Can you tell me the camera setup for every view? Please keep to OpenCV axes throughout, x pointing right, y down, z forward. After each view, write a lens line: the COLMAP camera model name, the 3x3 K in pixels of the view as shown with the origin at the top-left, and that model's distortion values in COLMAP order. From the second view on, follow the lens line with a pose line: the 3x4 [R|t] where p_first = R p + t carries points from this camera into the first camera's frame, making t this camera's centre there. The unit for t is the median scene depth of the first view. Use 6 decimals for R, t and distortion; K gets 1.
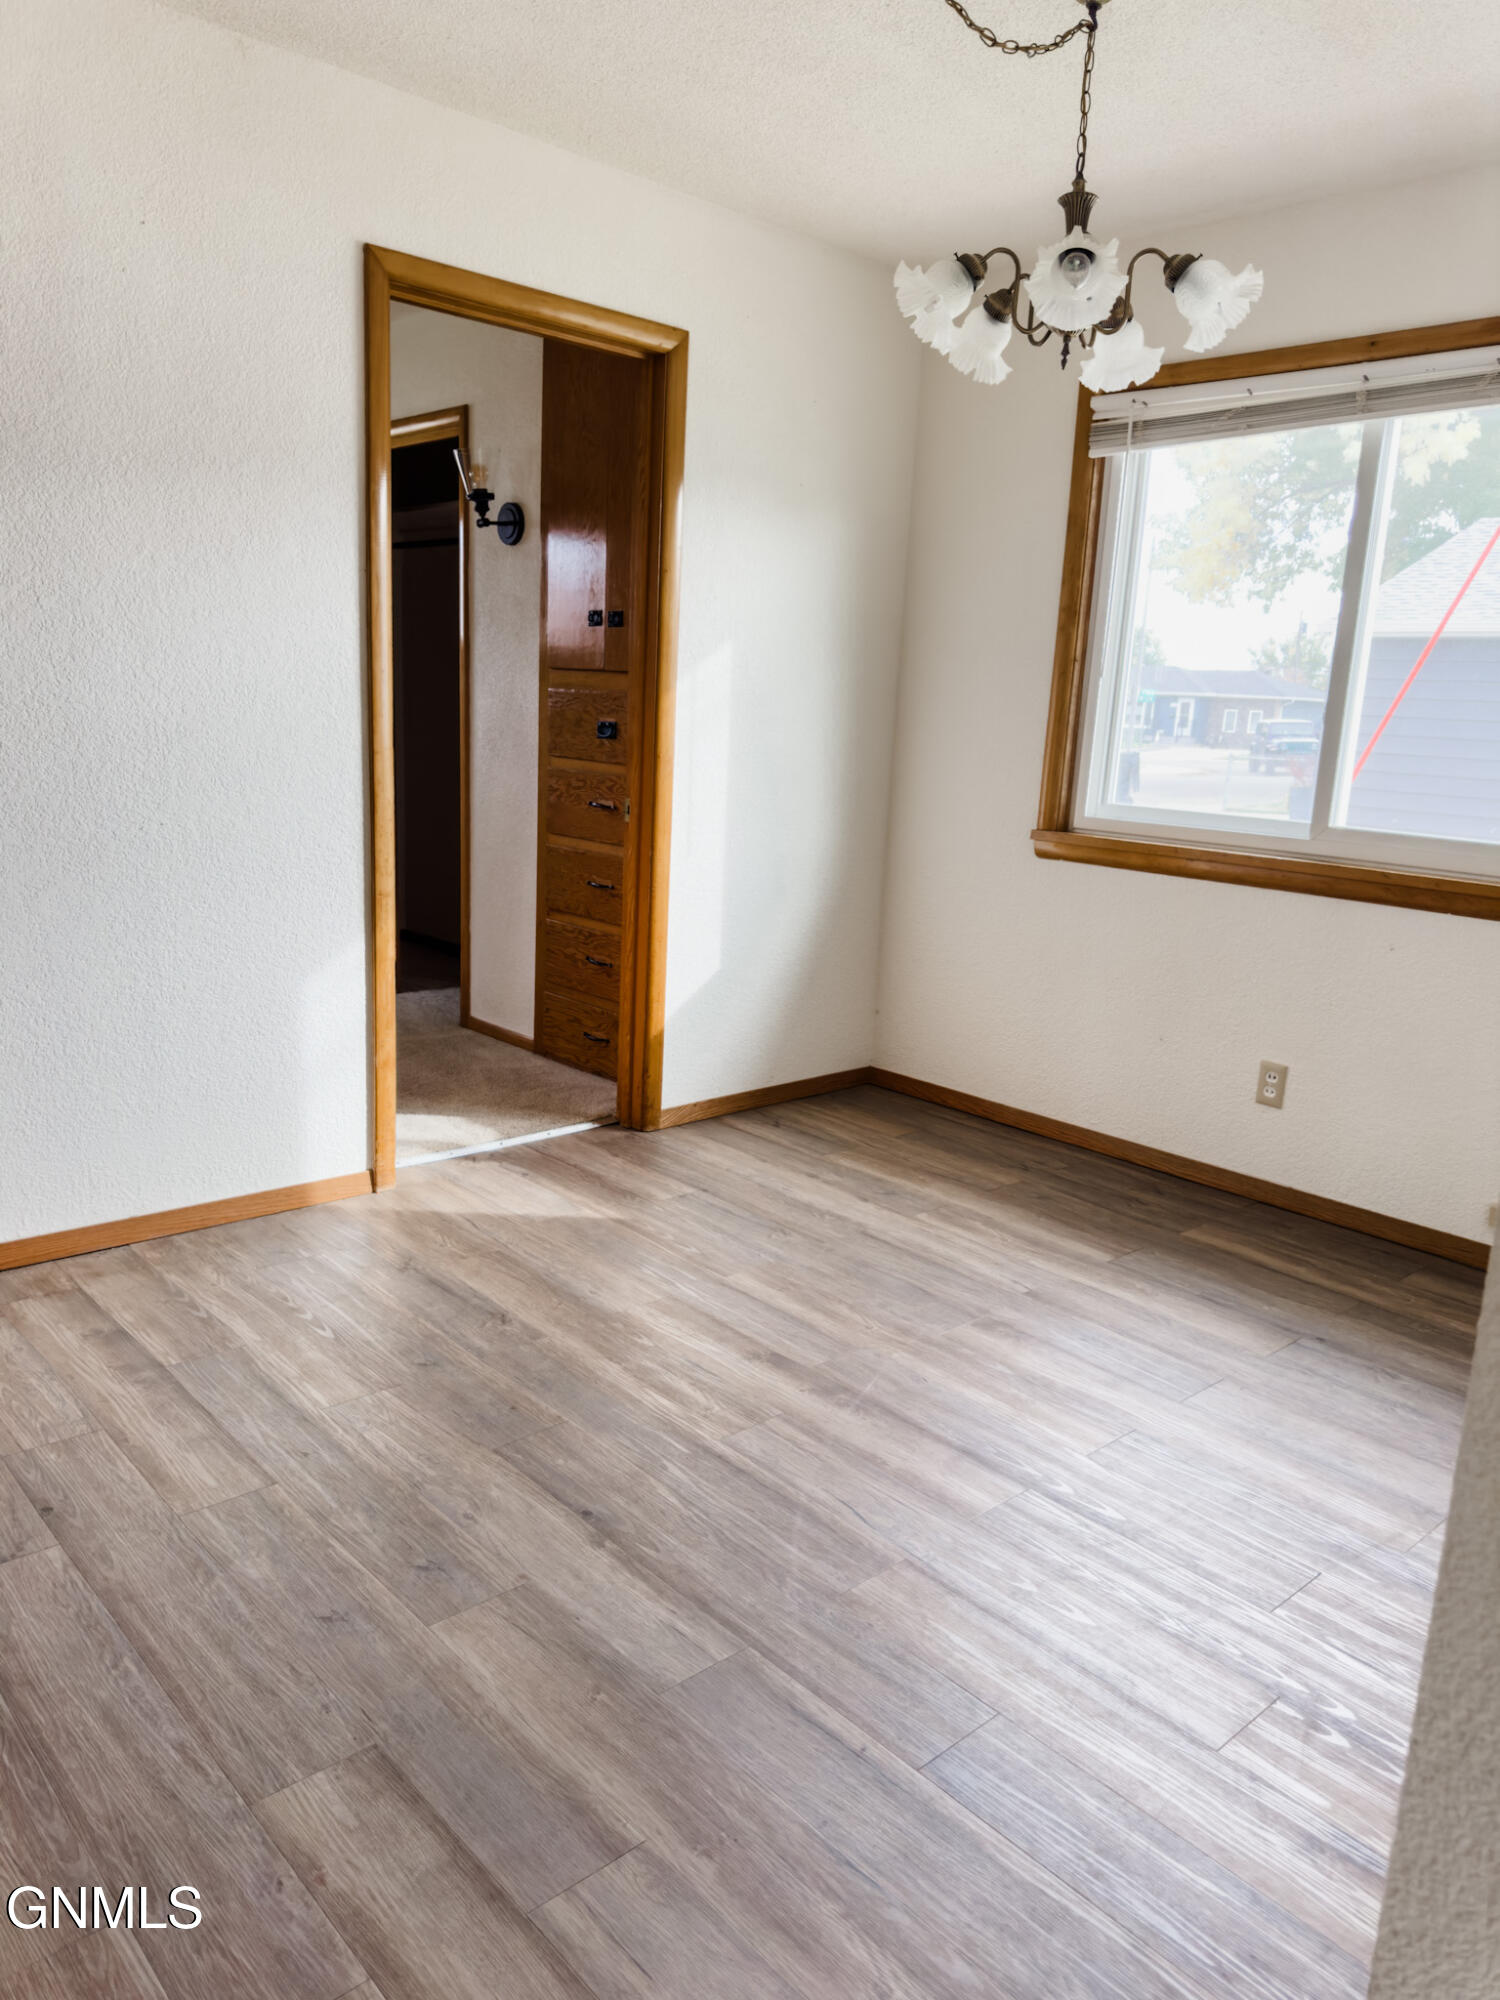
lens RADIAL K [[1415.2, 0, 745.5], [0, 1415.2, 1005.6], [0, 0, 1]] dist [0.008217, 0.000617]
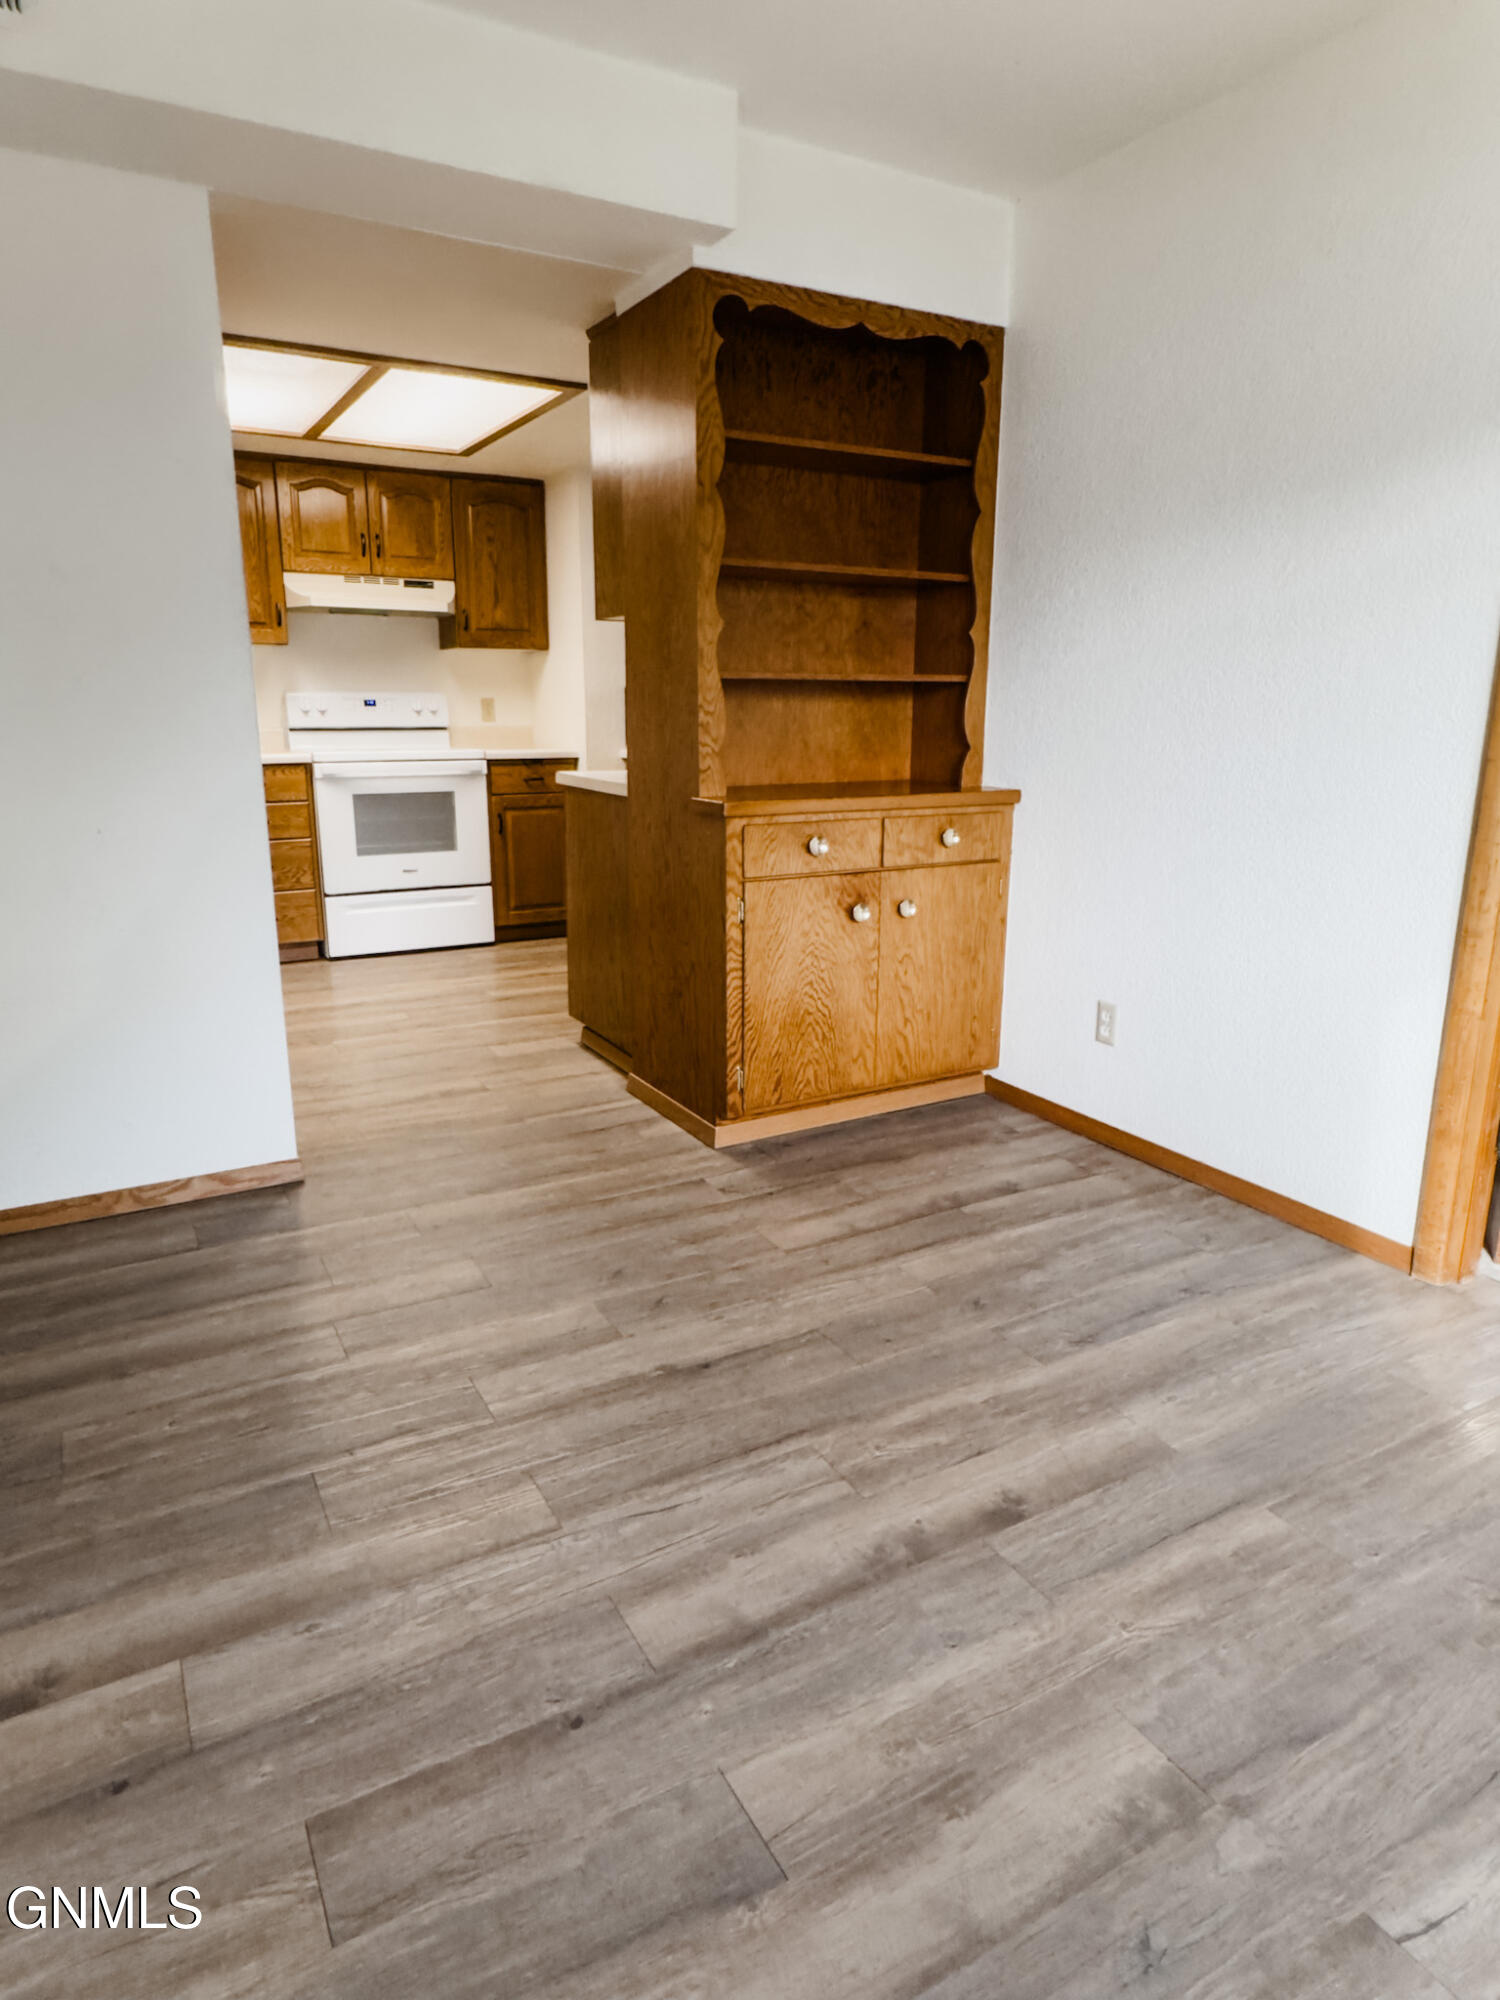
lens RADIAL K [[1221.1, 0, 754.4], [0, 1221.1, 1001.0], [0, 0, 1]] dist [-0.005128, -0.000109]
pose [[-0.220510, 0.193211, -0.956057, 0.611299], [-0.219292, 0.945270, 0.241610, -0.143668], [0.950414, 0.262933, -0.166072, 0.865949]]
